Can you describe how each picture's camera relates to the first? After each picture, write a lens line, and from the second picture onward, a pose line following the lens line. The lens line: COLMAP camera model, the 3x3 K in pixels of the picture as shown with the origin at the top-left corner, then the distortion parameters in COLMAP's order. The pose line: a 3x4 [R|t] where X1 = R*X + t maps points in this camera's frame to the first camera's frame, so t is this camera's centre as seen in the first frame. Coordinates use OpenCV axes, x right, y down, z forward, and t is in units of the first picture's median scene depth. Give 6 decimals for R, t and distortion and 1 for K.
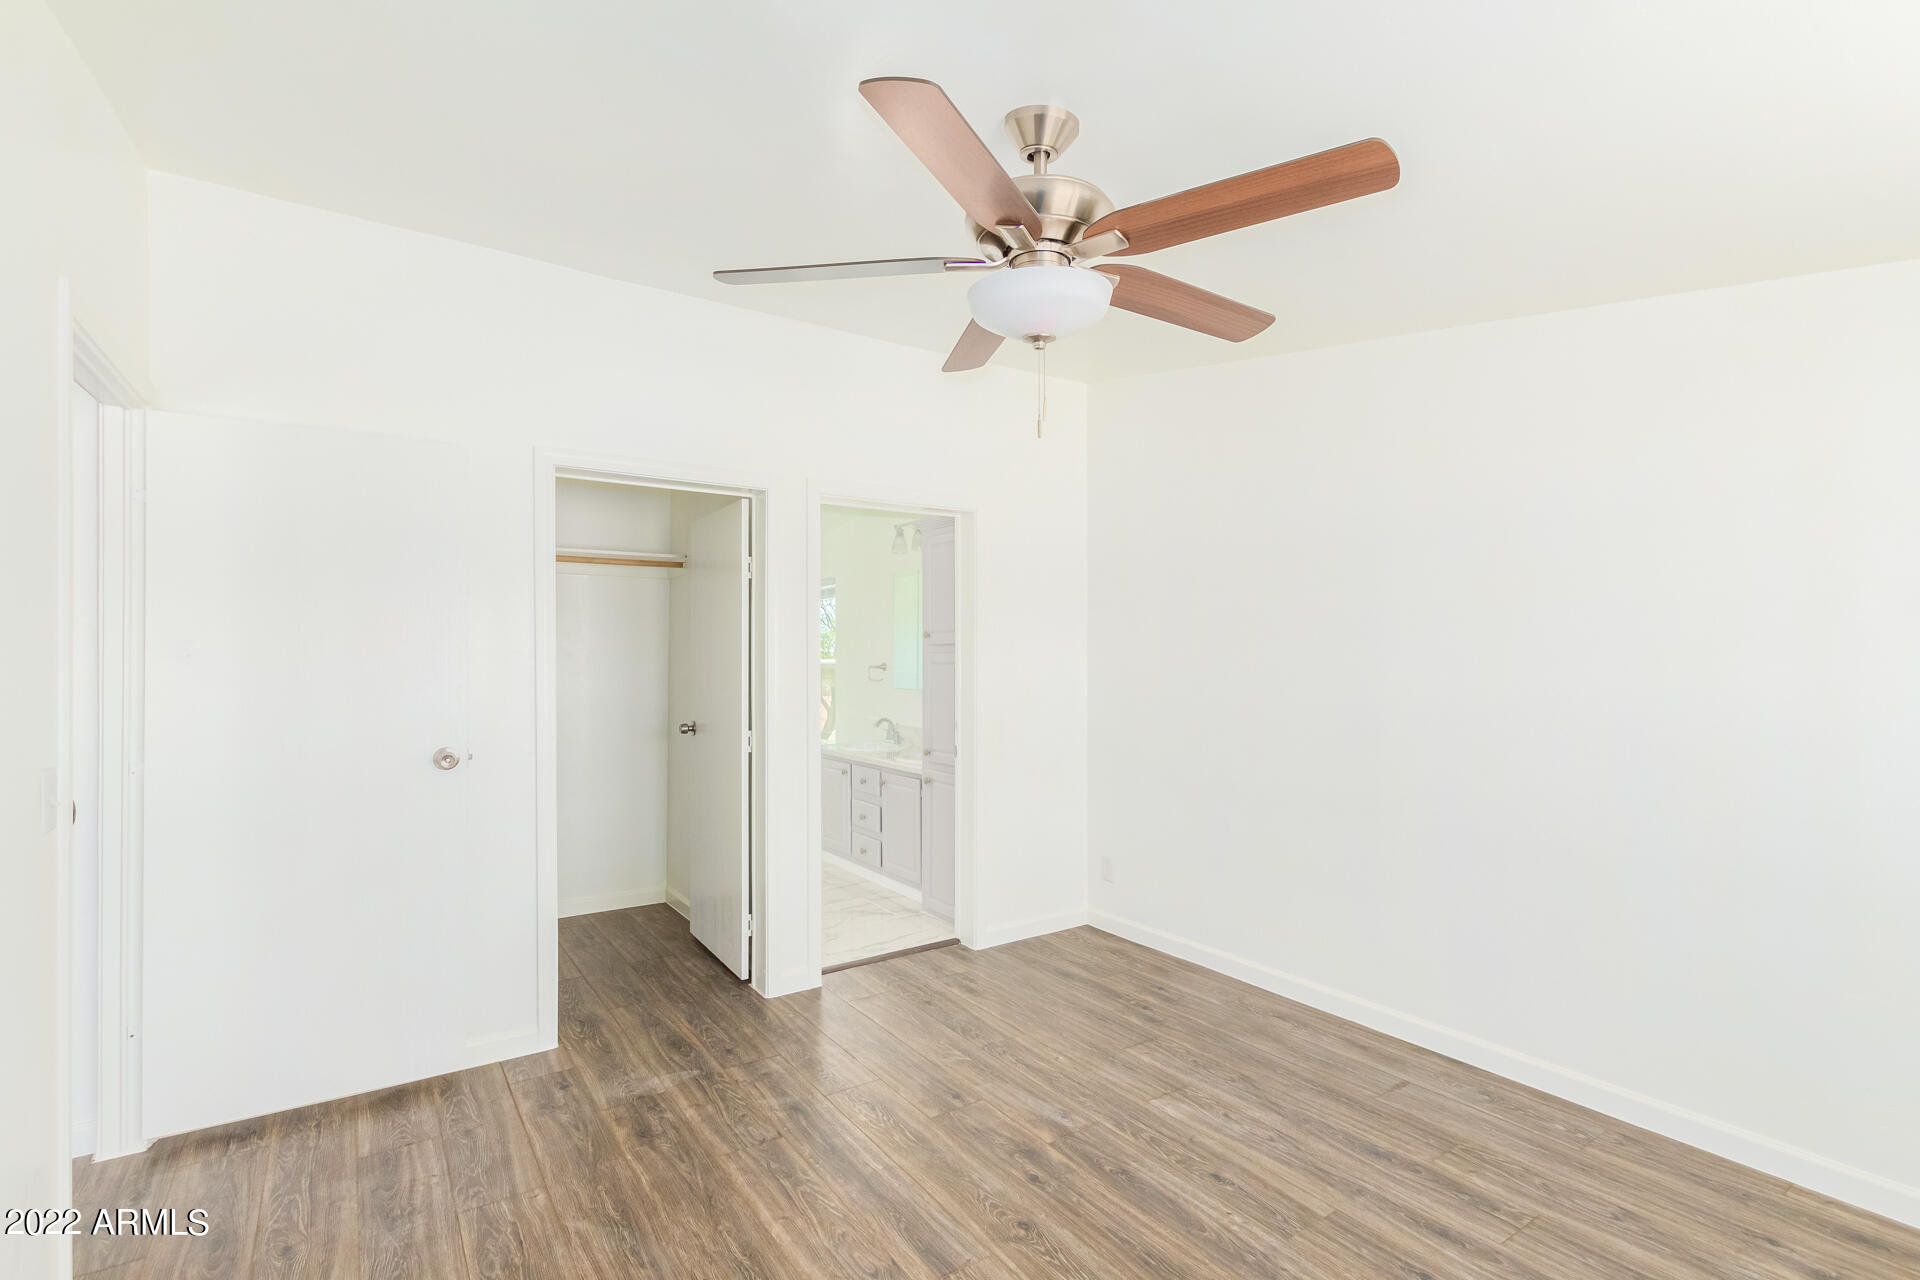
lens RADIAL K [[892.4, 0, 959.8], [0, 892.4, 655.7], [0, 0, 1]] dist [0.001945, -0.000254]
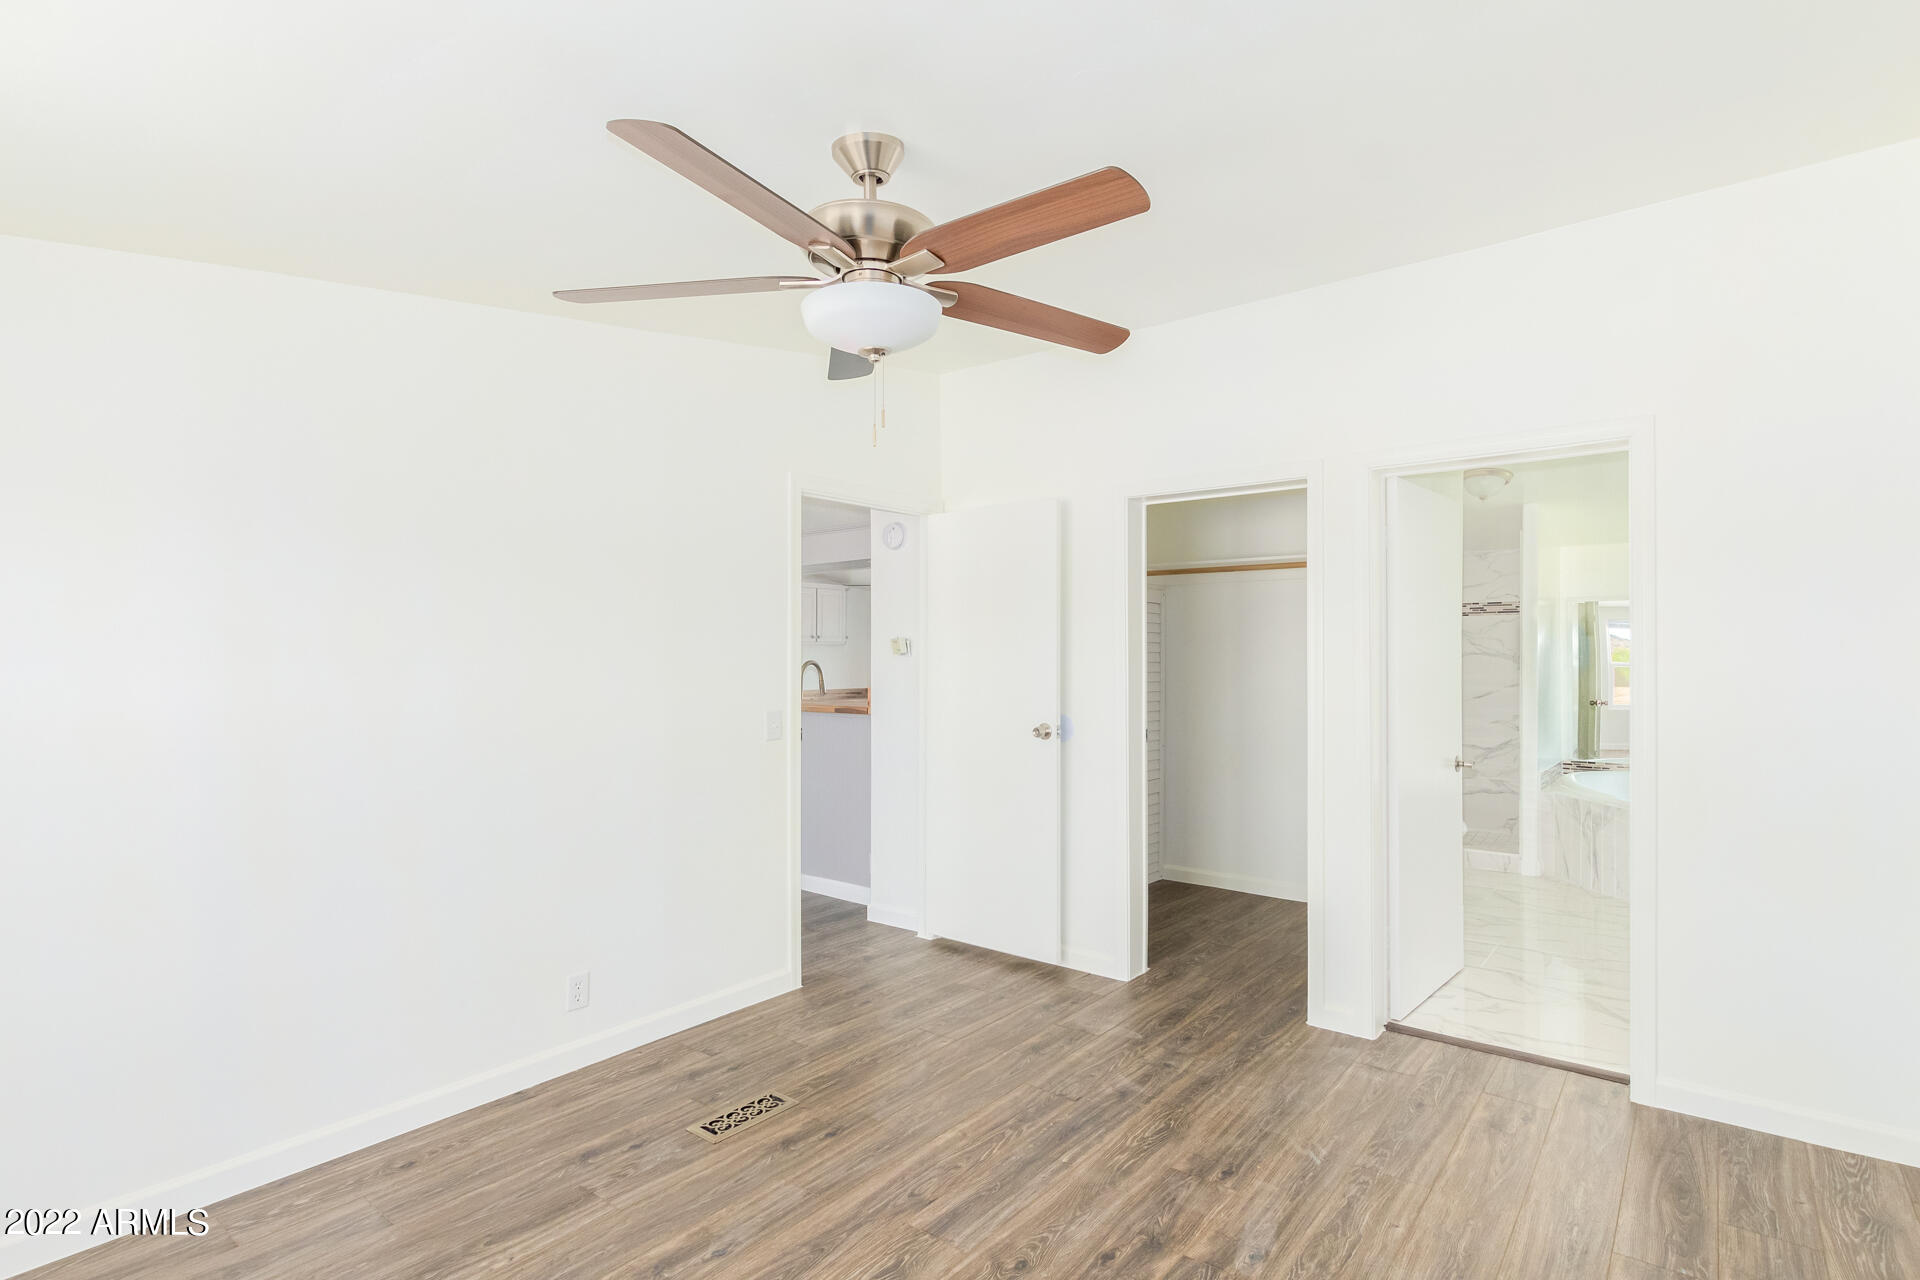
lens RADIAL K [[855.1, 0, 960.0], [0, 855.1, 640.0], [0, 0, 1]] dist [-0.001658, -0.000503]
pose [[0.353087, -0.011151, -0.935524, 0.605136], [-0.004511, 0.999897, -0.013621, -0.004740], [0.935580, 0.009030, 0.353000, 0.415340]]
